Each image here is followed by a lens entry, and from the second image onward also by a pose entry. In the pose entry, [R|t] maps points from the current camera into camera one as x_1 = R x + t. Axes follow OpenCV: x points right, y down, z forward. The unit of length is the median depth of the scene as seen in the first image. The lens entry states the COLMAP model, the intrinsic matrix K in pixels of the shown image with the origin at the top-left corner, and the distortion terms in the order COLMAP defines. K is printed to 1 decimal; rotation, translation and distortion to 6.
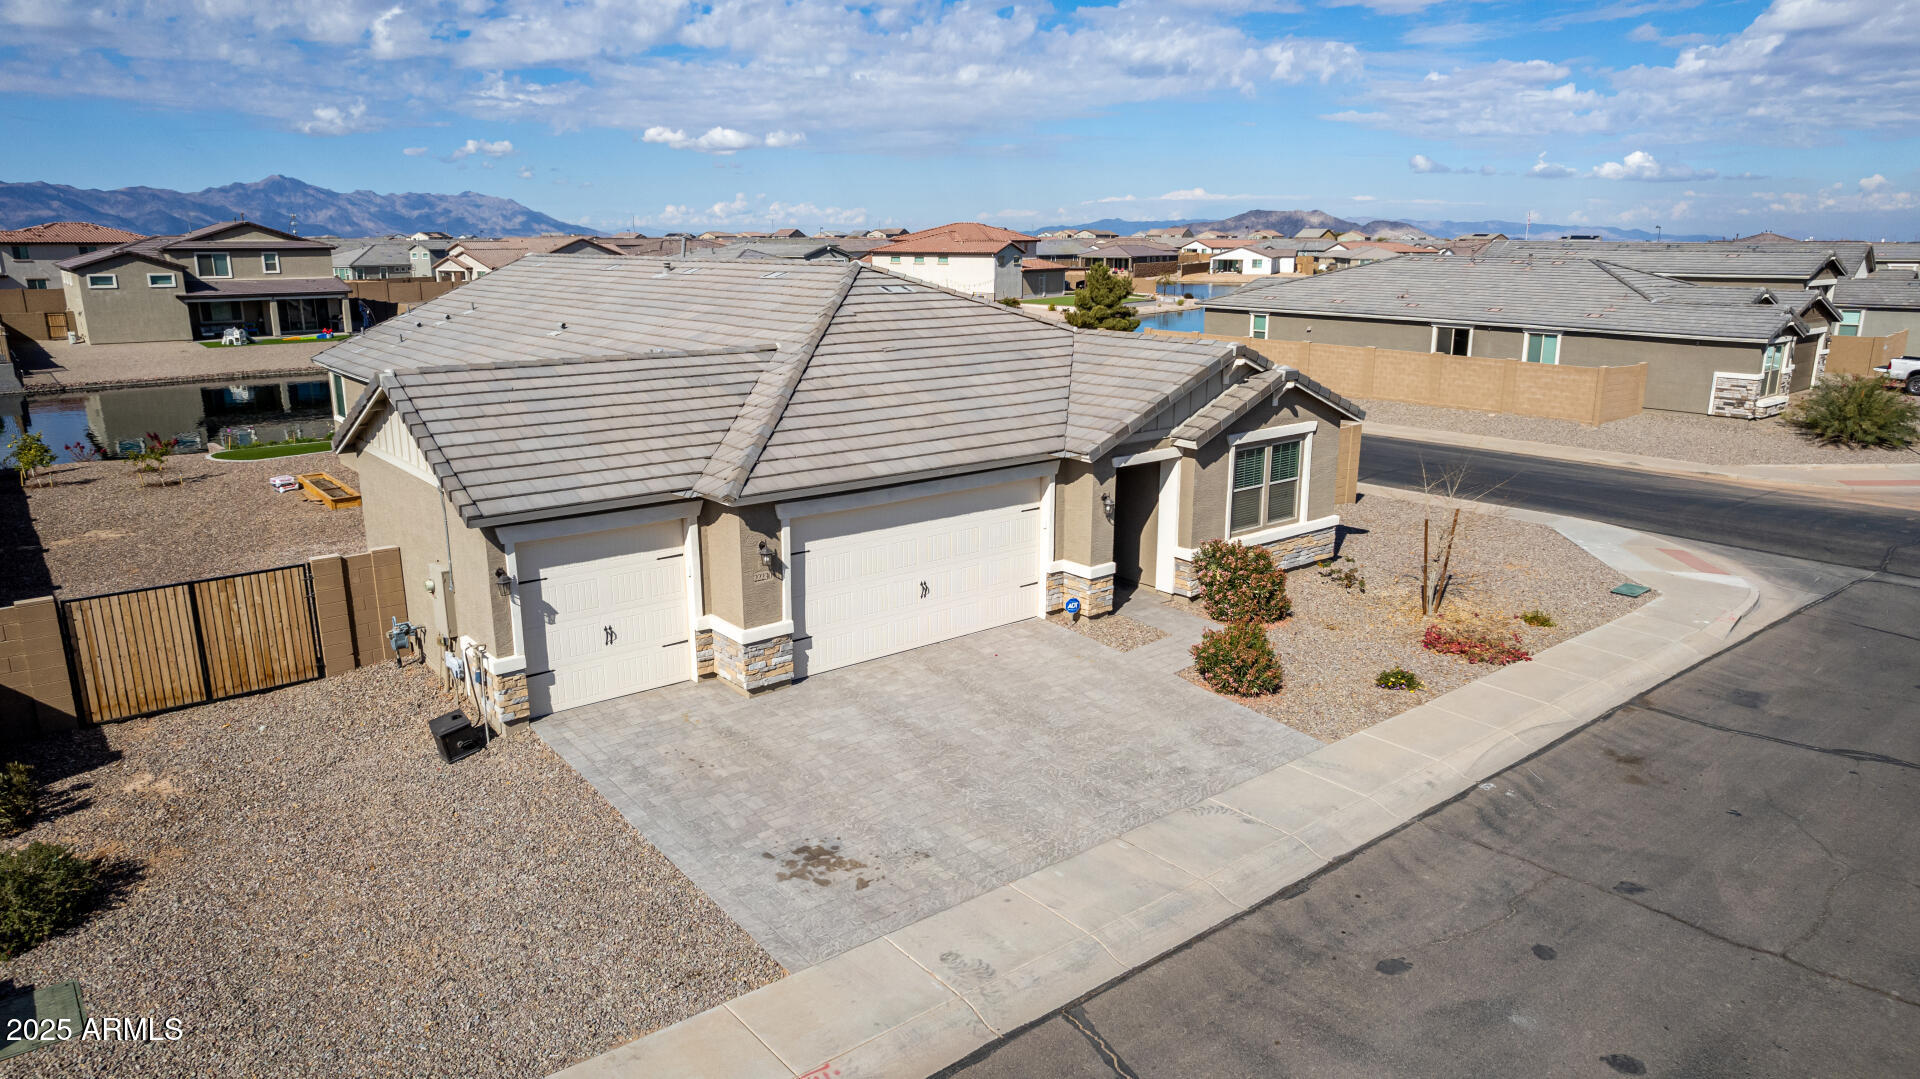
lens RADIAL K [[1227.9, 0, 970.3], [0, 1227.9, 542.3], [0, 0, 1]] dist [-0.077485, 0.070102]
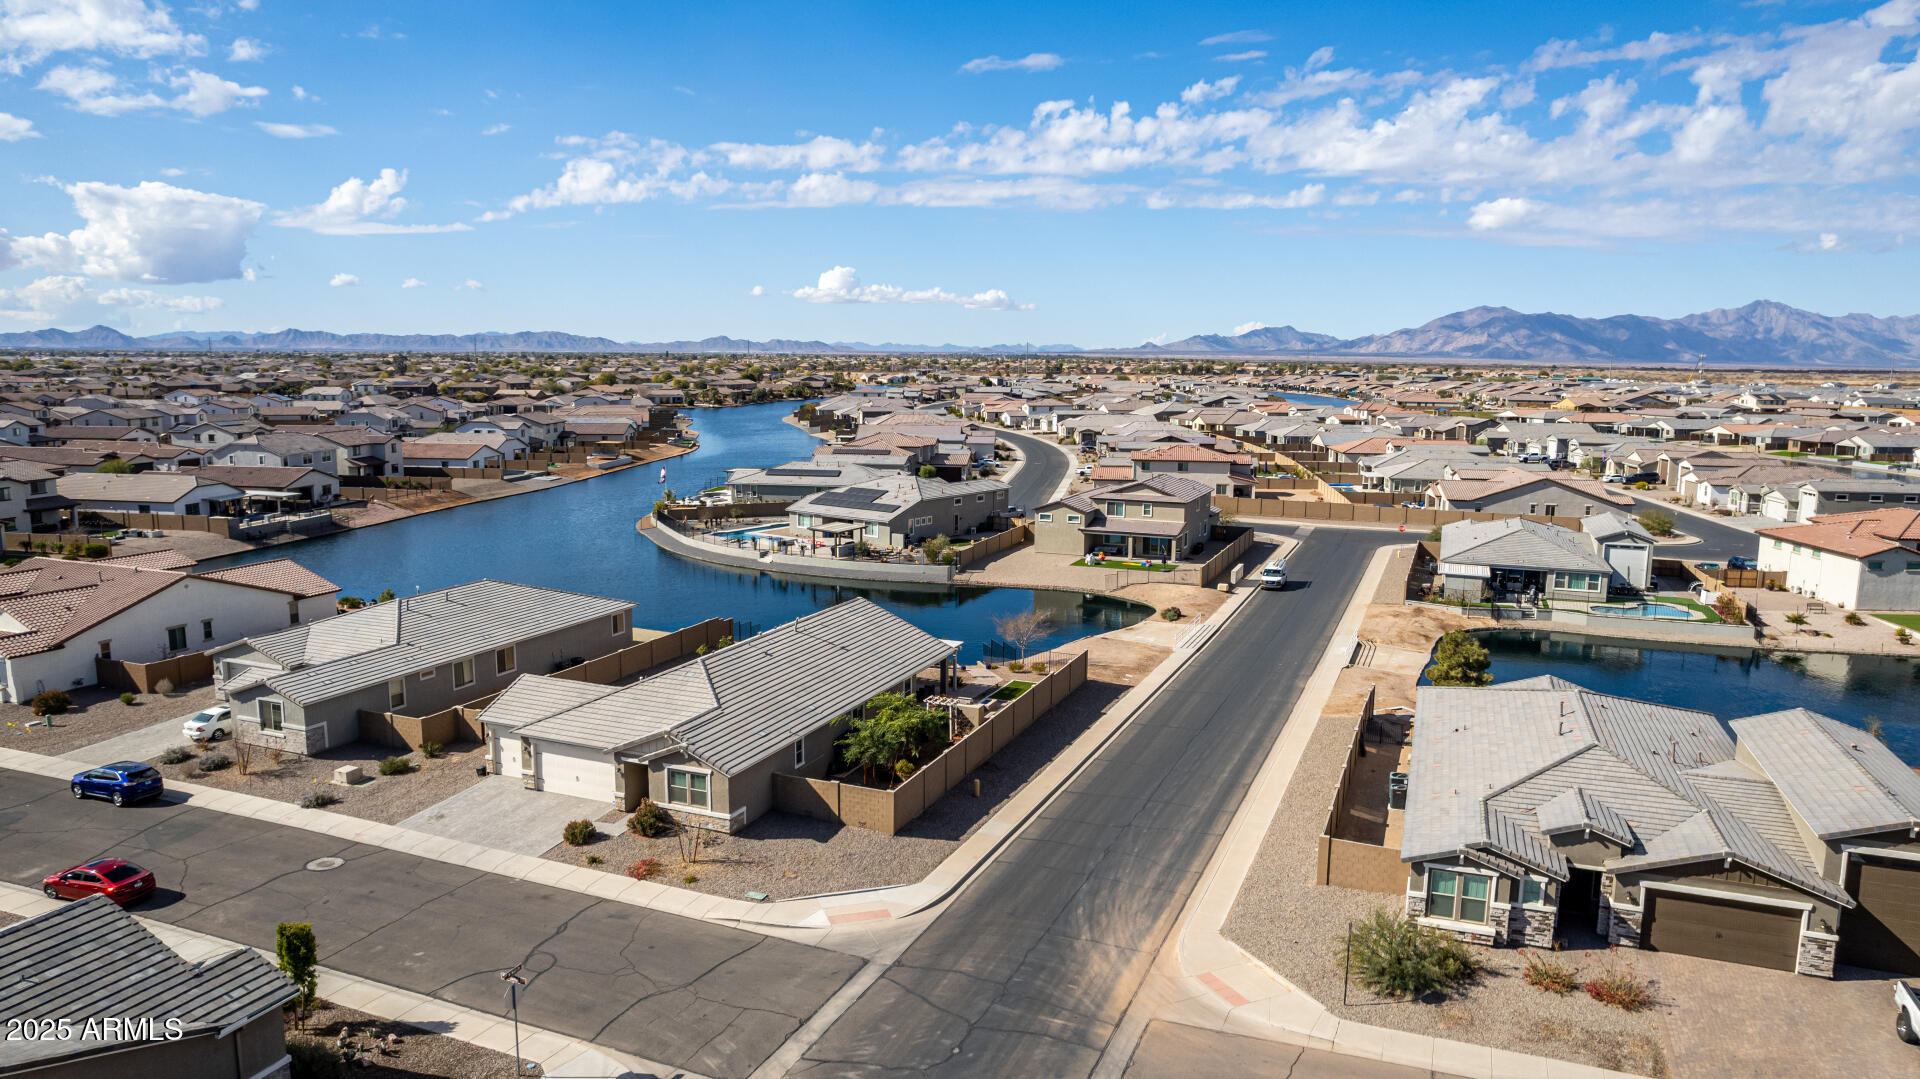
lens RADIAL K [[1245.3, 0, 969.4], [0, 1245.3, 539.9], [0, 0, 1]] dist [-0.072004, 0.047275]
pose [[0.474933, 0.134072, -0.869749, 2.695816], [-0.222659, 0.974476, 0.028631, -0.756104], [0.851388, 0.180059, 0.492663, 0.176907]]
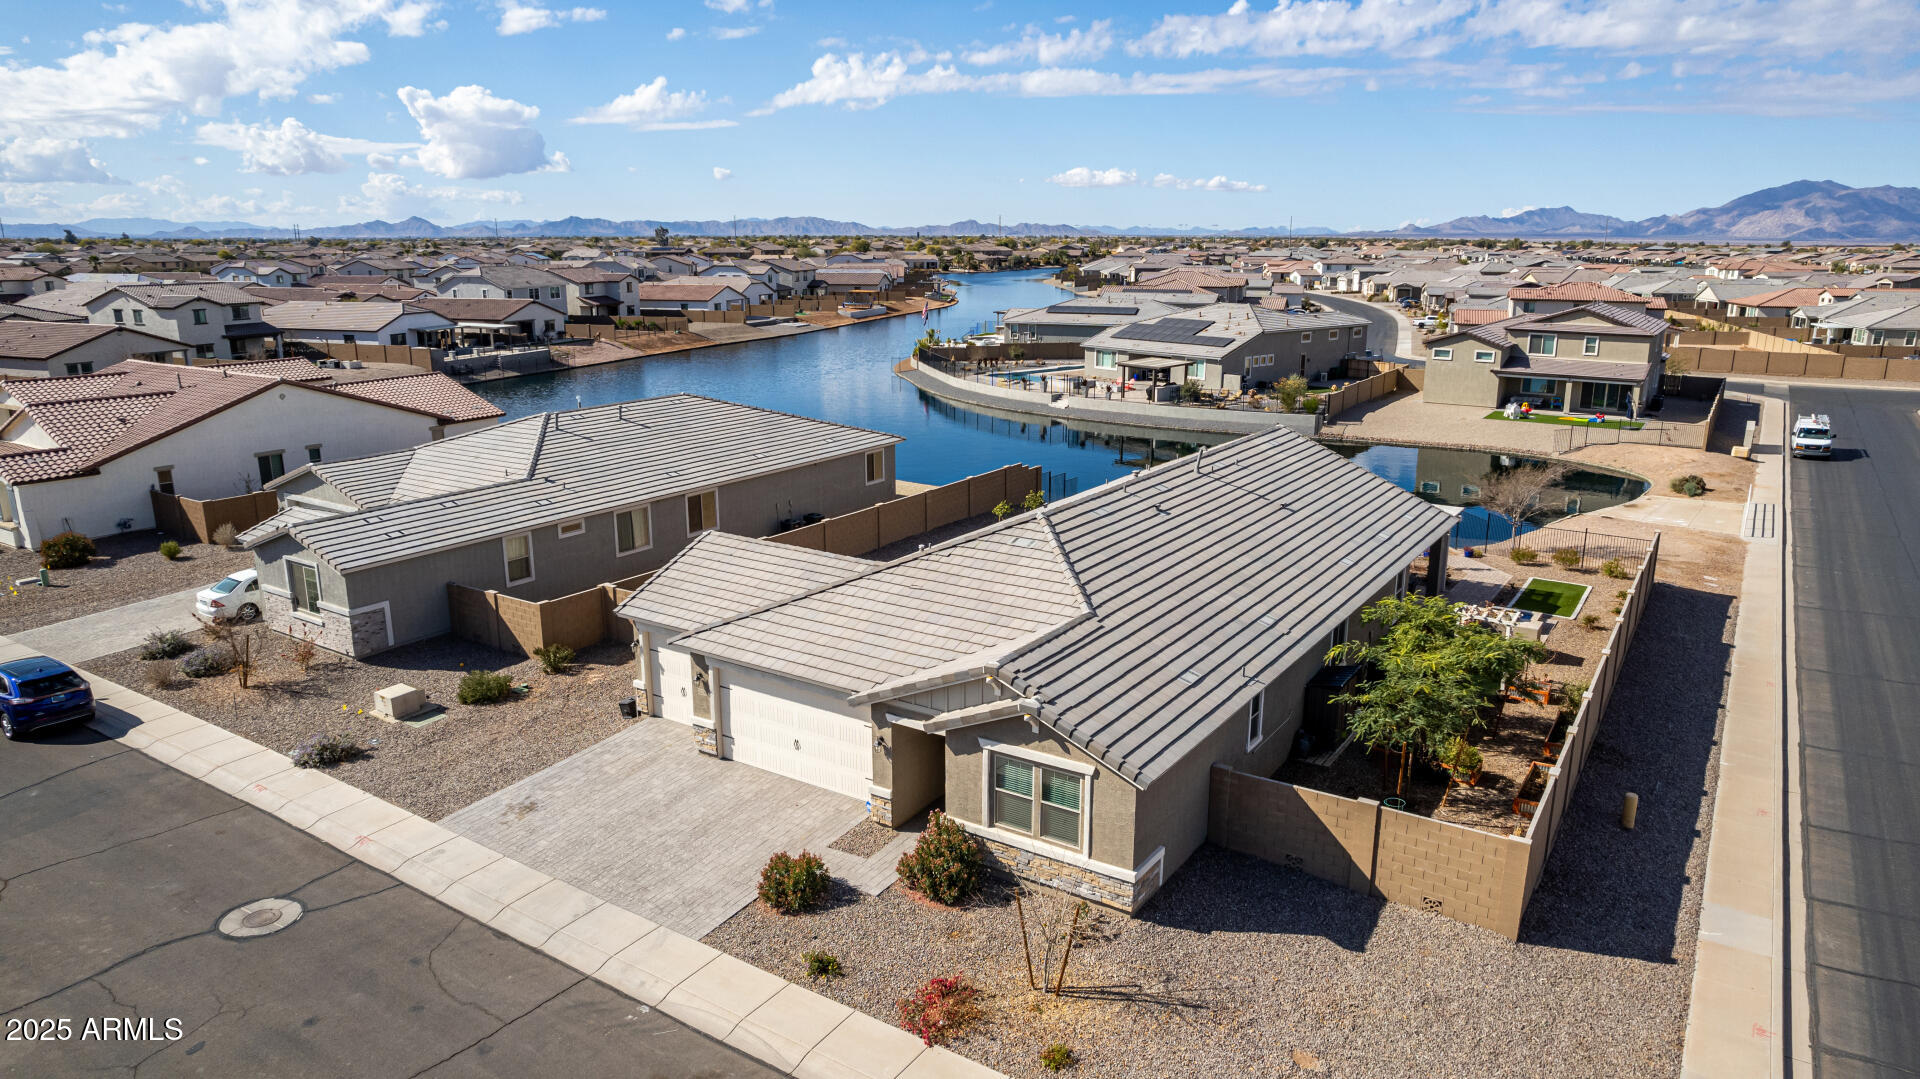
lens RADIAL K [[1227.9, 0, 970.3], [0, 1227.9, 542.3], [0, 0, 1]] dist [-0.077485, 0.070102]
pose [[0.295560, 0.231944, -0.926740, 1.208778], [-0.234418, 0.958028, 0.165014, -0.442577], [0.926117, 0.168474, 0.337527, 0.569722]]
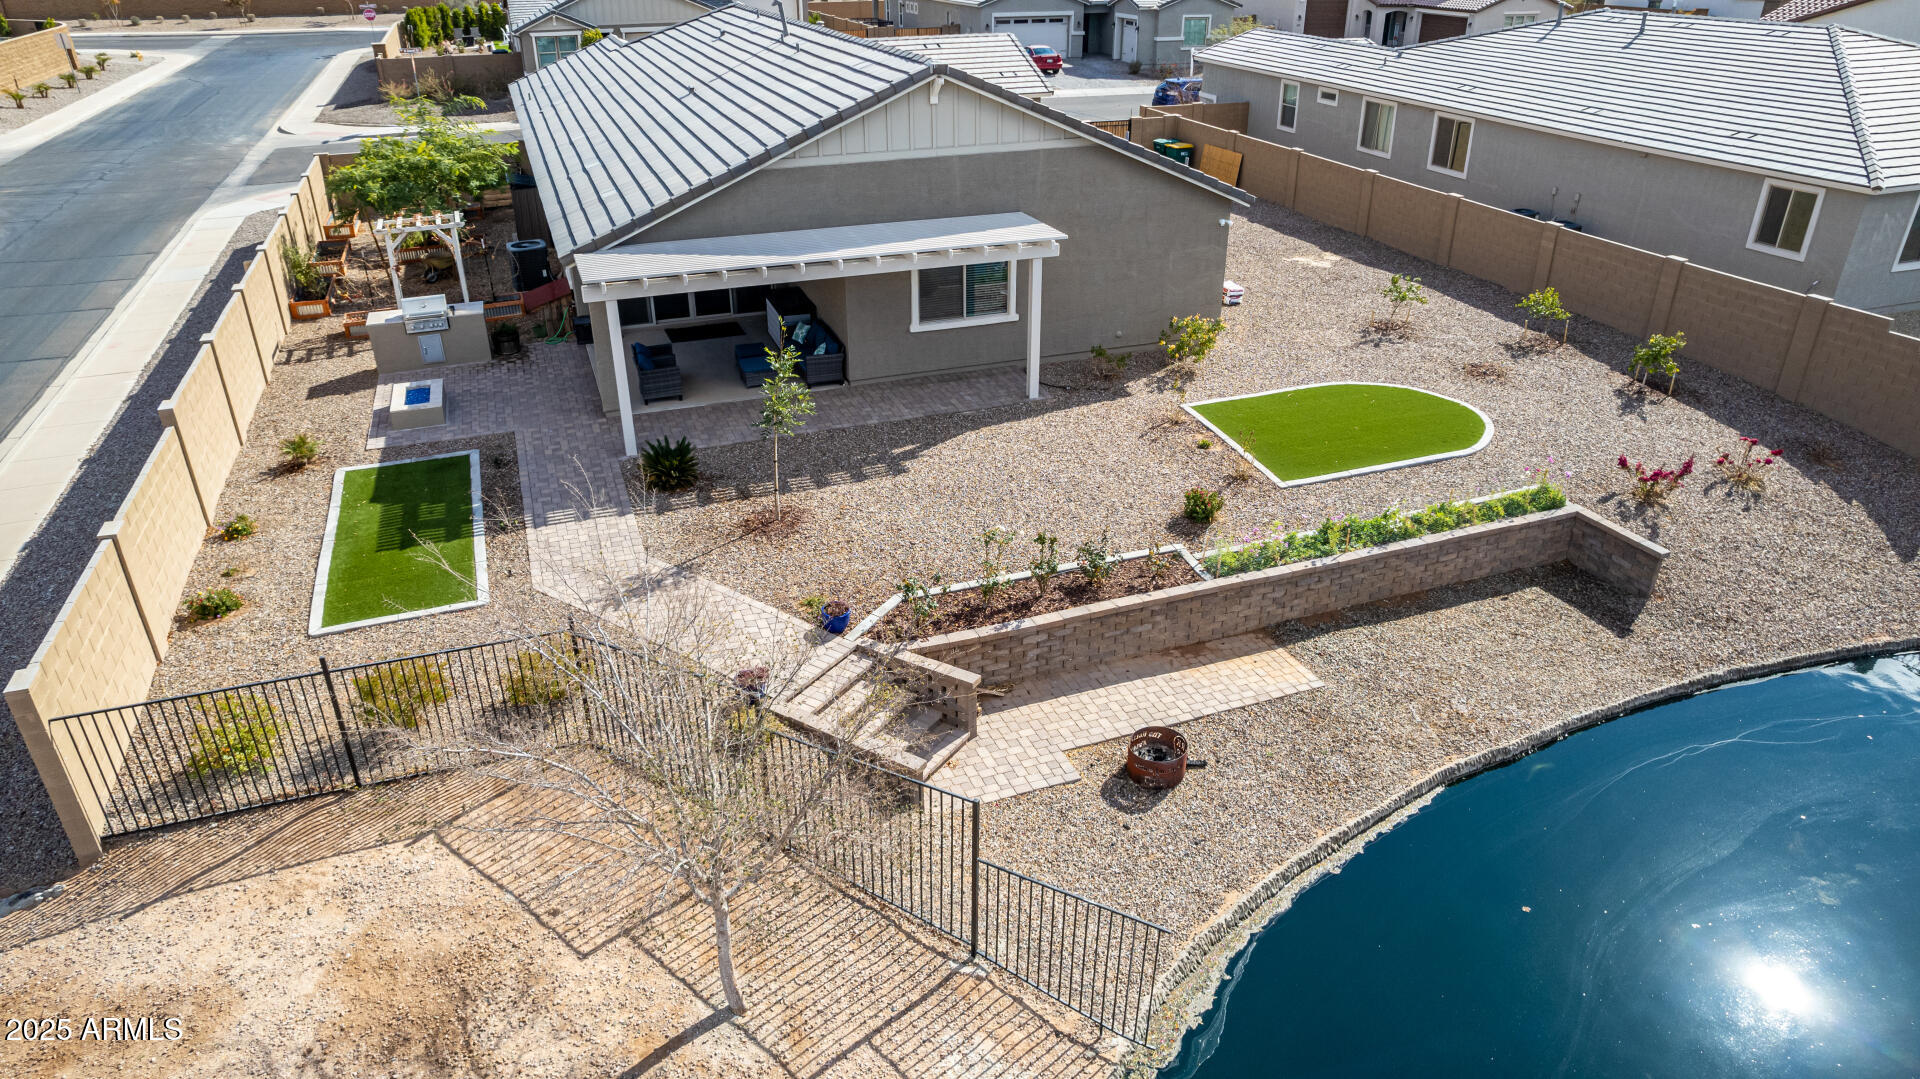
lens RADIAL K [[1231.3, 0, 970.6], [0, 1231.3, 542.4], [0, 0, 1]] dist [-0.077051, 0.066167]
pose [[-0.947093, -0.147479, 0.285069, -0.988695], [0.077893, 0.756013, 0.649905, -0.752351], [-0.311364, 0.637726, -0.704527, 2.662652]]
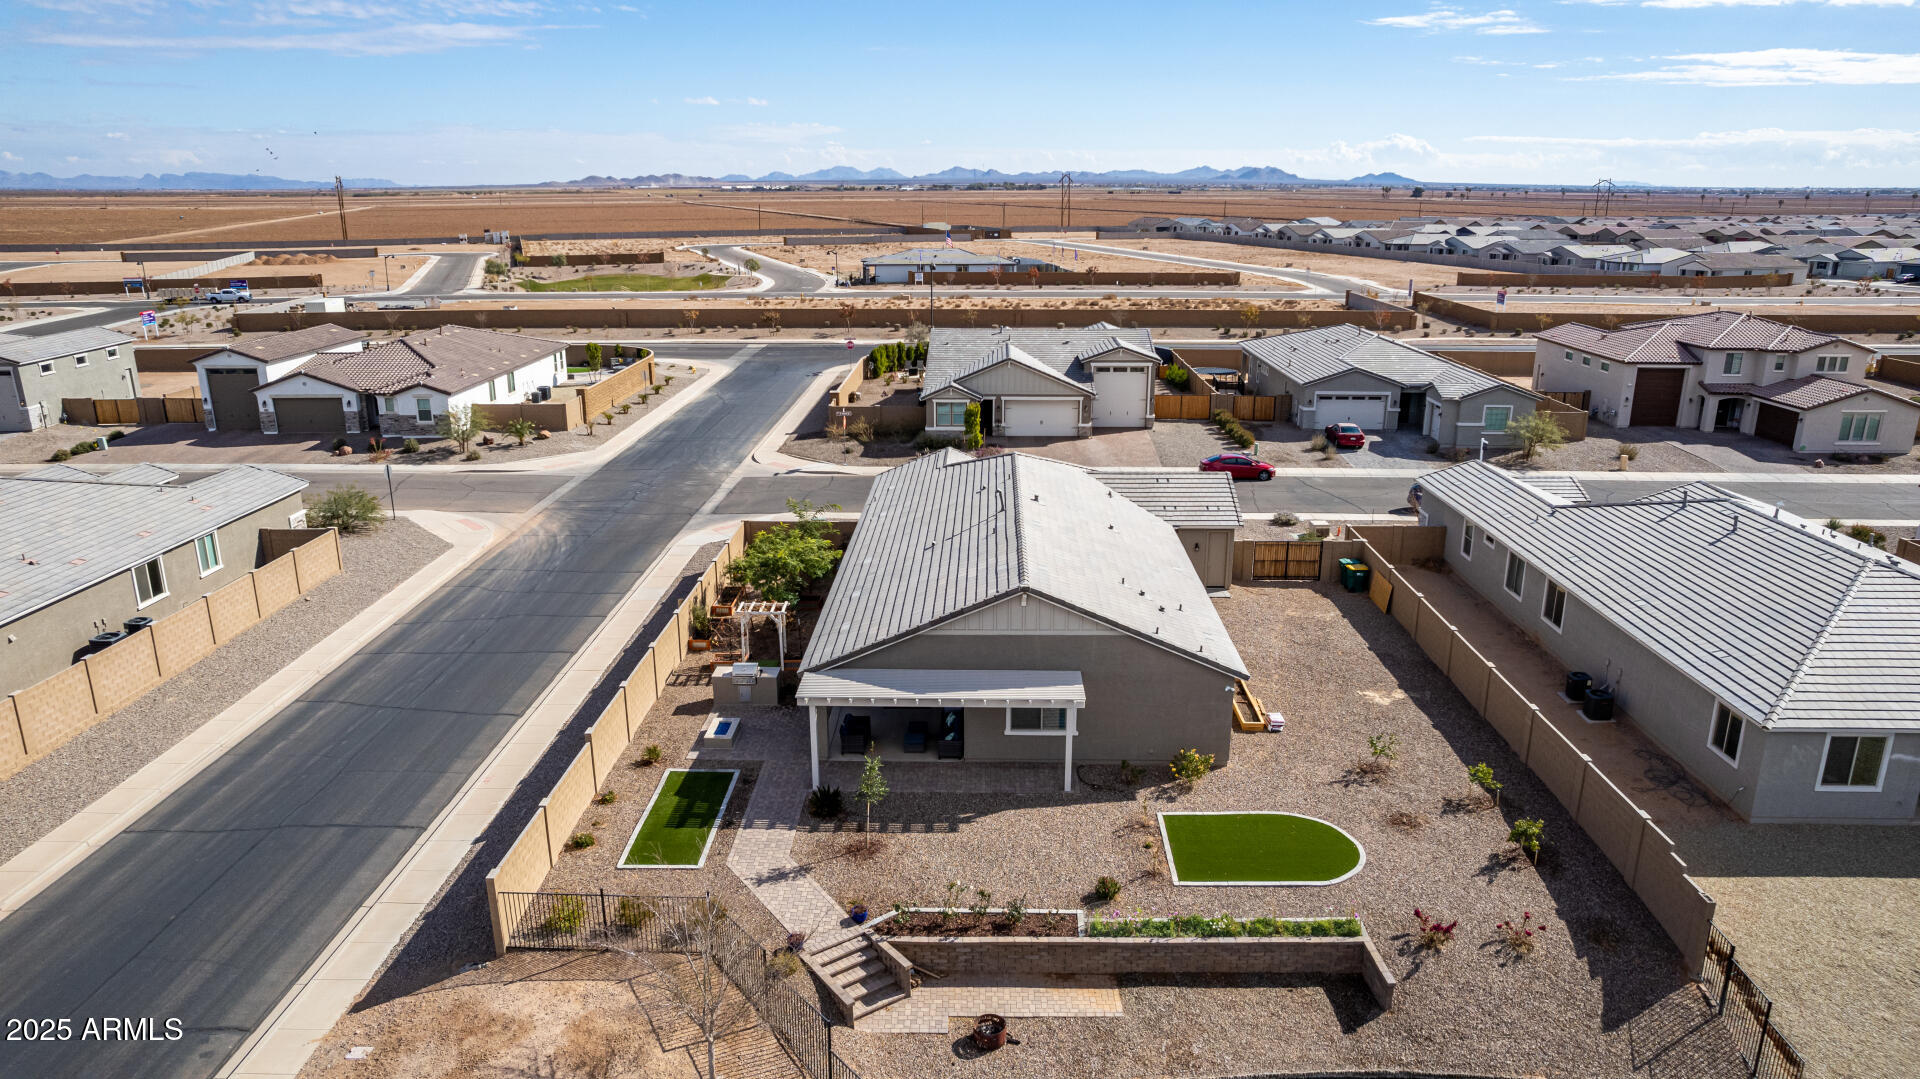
lens RADIAL K [[1227.9, 0, 970.3], [0, 1227.9, 542.3], [0, 0, 1]] dist [-0.077485, 0.070102]
pose [[-0.760357, -0.185208, 0.622539, -1.579622], [0.157137, 0.877553, 0.453000, -1.211832], [-0.630210, 0.442266, -0.638151, 2.804953]]
